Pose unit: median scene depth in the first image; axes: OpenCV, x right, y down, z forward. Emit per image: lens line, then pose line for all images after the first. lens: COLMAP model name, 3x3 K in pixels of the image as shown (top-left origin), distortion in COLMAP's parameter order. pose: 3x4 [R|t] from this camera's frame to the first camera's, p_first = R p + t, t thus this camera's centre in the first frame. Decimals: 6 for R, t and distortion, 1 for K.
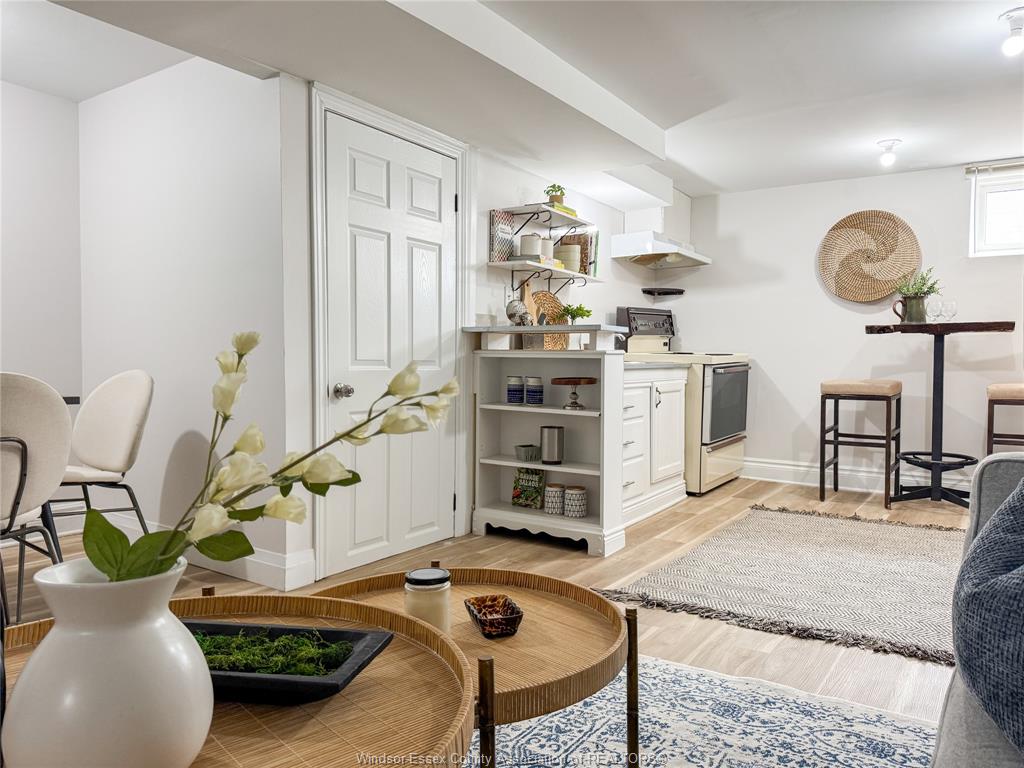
lens RADIAL K [[718.3, 0, 512.0], [0, 718.3, 384.0], [0, 0, 1]] dist [0.090795, -0.123575]
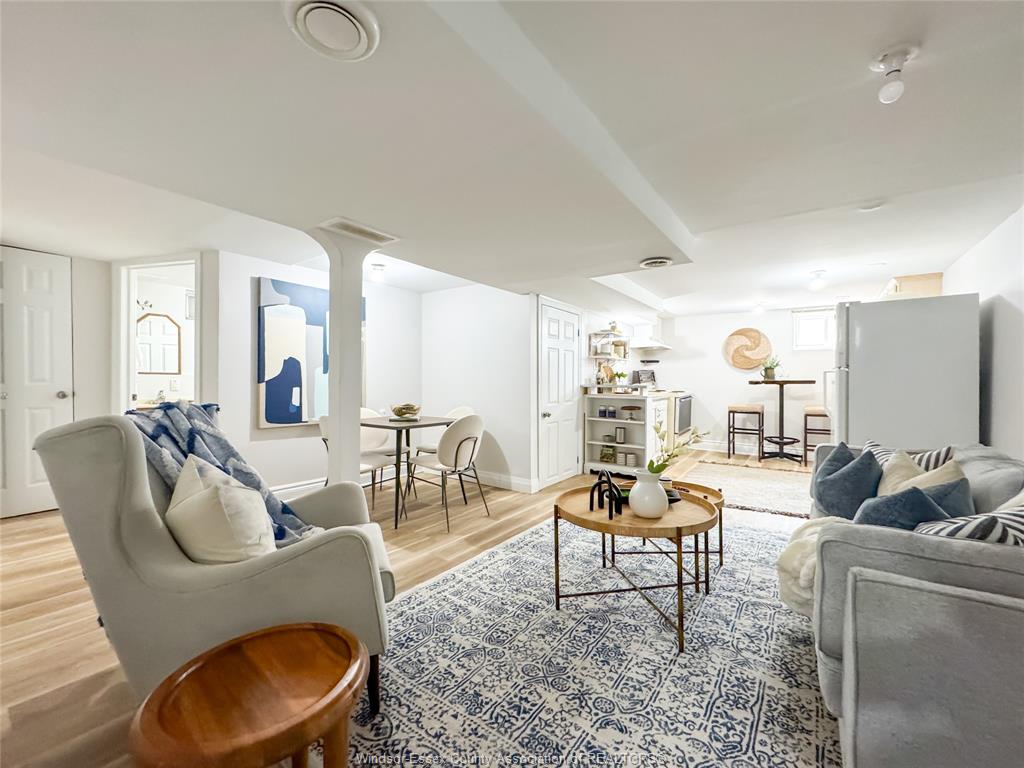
lens RADIAL K [[410.8, 0, 510.5], [0, 410.8, 382.5], [0, 0, 1]] dist [-0.002137, -0.000174]
pose [[0.999760, -0.004539, -0.021446, -0.242697], [0.003982, 0.999655, -0.025974, -0.048224], [0.021556, 0.025882, 0.999433, -0.309983]]
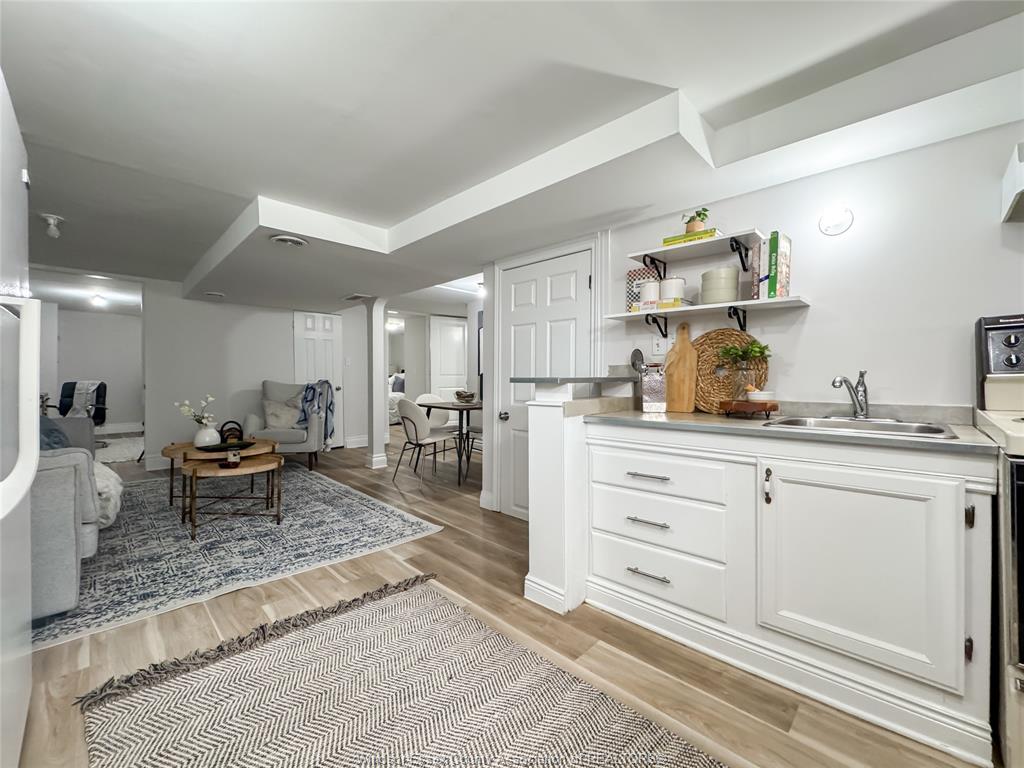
lens RADIAL K [[410.8, 0, 510.5], [0, 410.8, 382.5], [0, 0, 1]] dist [-0.002137, -0.000174]
pose [[-0.166197, 0.001718, -0.986091, 0.598828], [-0.035915, 0.999324, 0.007795, -0.064254], [0.985438, 0.036711, -0.166023, 0.886672]]
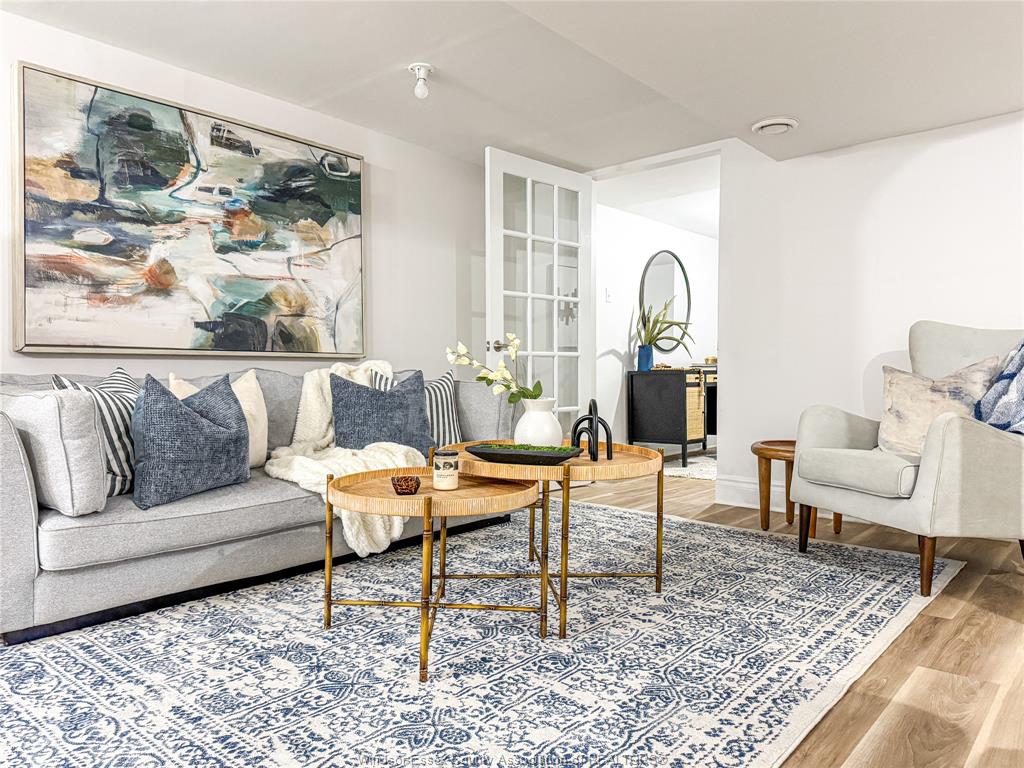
lens RADIAL K [[726.5, 0, 516.4], [0, 726.5, 386.7], [0, 0, 1]] dist [0.093344, -0.136287]
pose [[-0.995433, -0.009105, 0.095029, -0.135437], [-0.004793, 0.998952, 0.045508, 0.003678], [-0.095344, 0.044845, -0.994434, 0.811476]]
